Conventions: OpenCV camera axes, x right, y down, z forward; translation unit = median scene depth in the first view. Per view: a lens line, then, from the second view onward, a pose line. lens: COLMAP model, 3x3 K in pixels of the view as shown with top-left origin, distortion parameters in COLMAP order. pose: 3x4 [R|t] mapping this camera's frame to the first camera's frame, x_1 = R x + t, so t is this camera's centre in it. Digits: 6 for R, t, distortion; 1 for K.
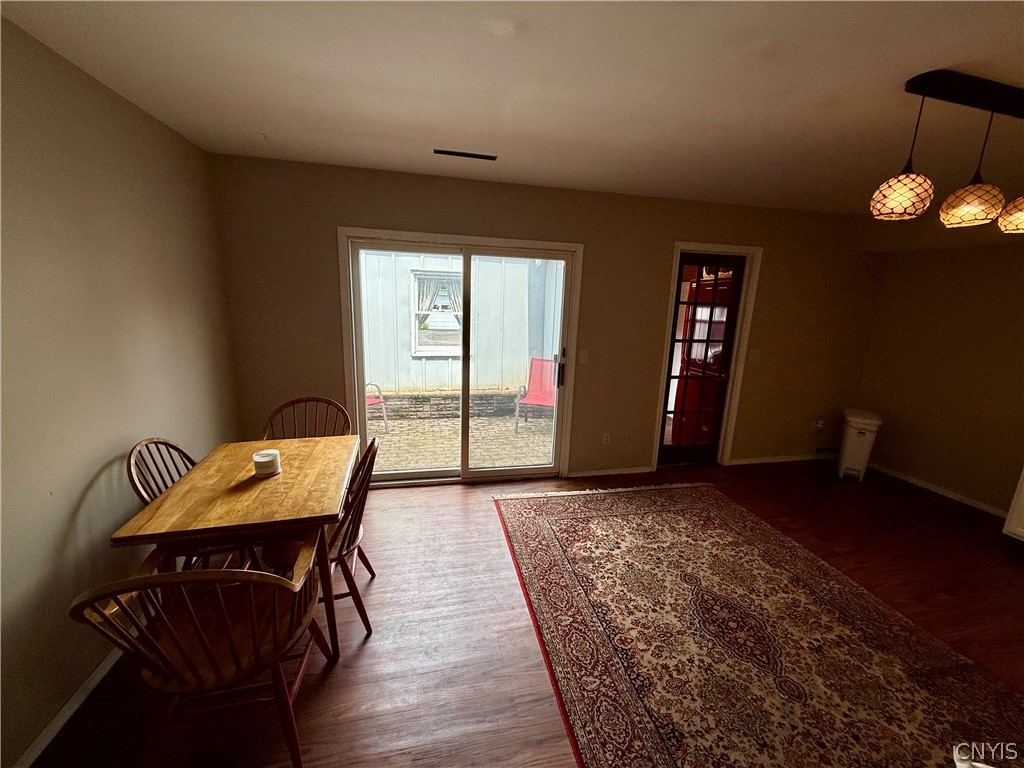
lens RADIAL K [[406.9, 0, 510.5], [0, 406.9, 386.6], [0, 0, 1]] dist [-0.001388, -0.000005]
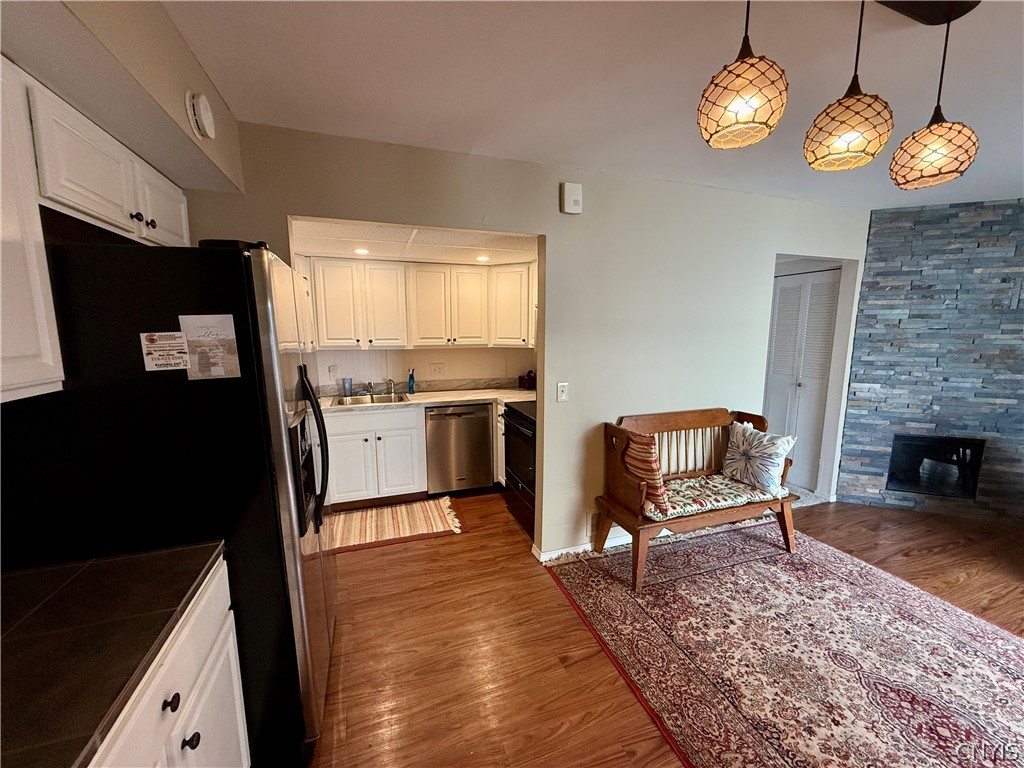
lens RADIAL K [[406.9, 0, 512.7], [0, 406.9, 384.2], [0, 0, 1]] dist [-0.001388, -0.000005]
pose [[-0.992628, -0.012443, -0.120559, 1.376348], [-0.053497, 0.937553, 0.343705, -0.213807], [0.108754, 0.347621, -0.931307, 1.336810]]
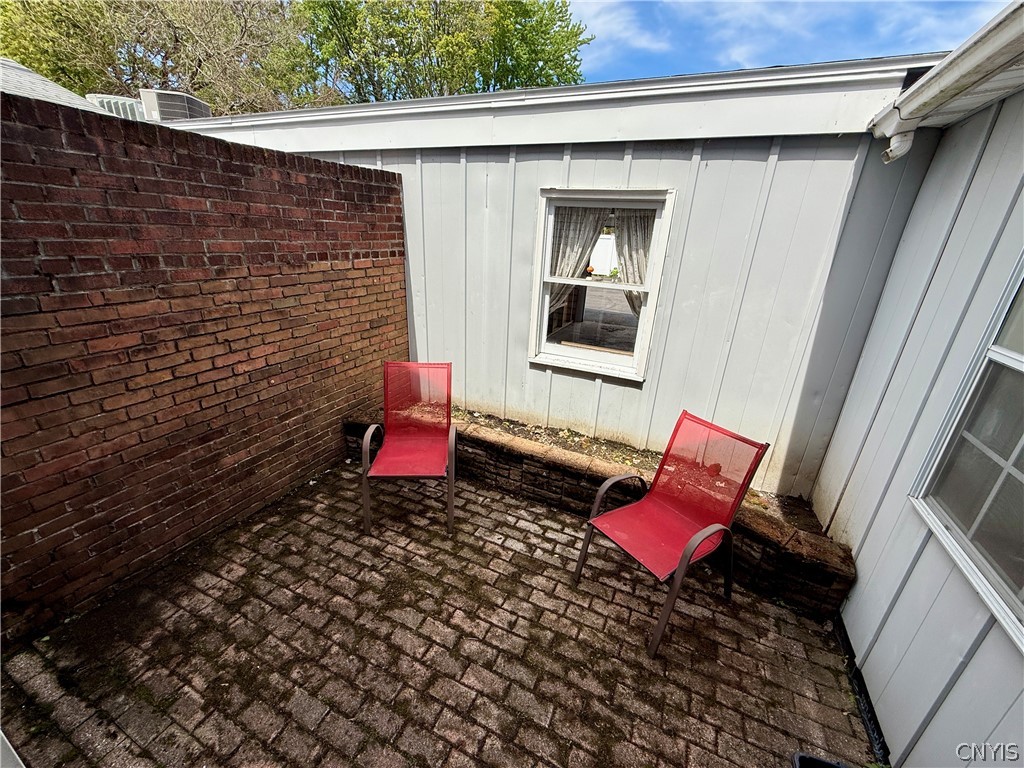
lens RADIAL K [[406.9, 0, 509.2], [0, 406.9, 386.6], [0, 0, 1]] dist [-0.001388, -0.000005]
pose [[0.790304, 0.229029, -0.568301, 0.144945], [-0.152814, 0.971879, 0.179164, -0.396713], [0.593353, -0.054750, 0.803078, 1.625026]]
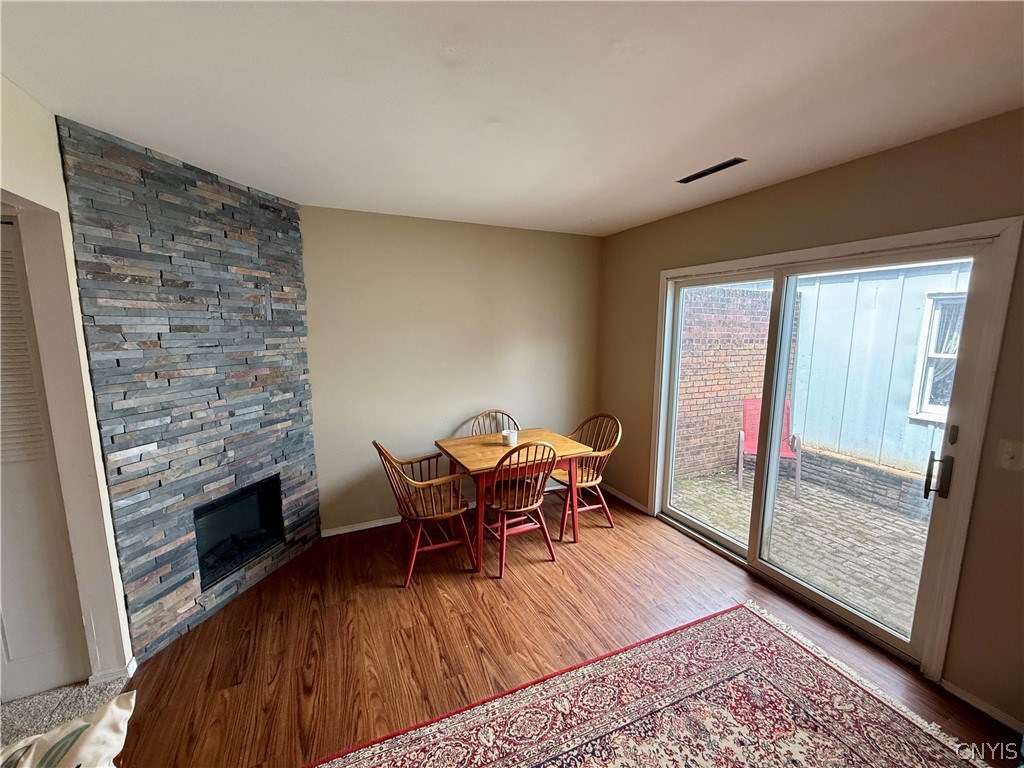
lens RADIAL K [[406.9, 0, 512.5], [0, 406.9, 387.2], [0, 0, 1]] dist [-0.001388, -0.000005]
pose [[0.206758, 0.115341, -0.971570, 0.828498], [-0.205776, 0.975942, 0.072069, -0.107653], [0.956508, 0.185025, 0.225519, 0.565983]]
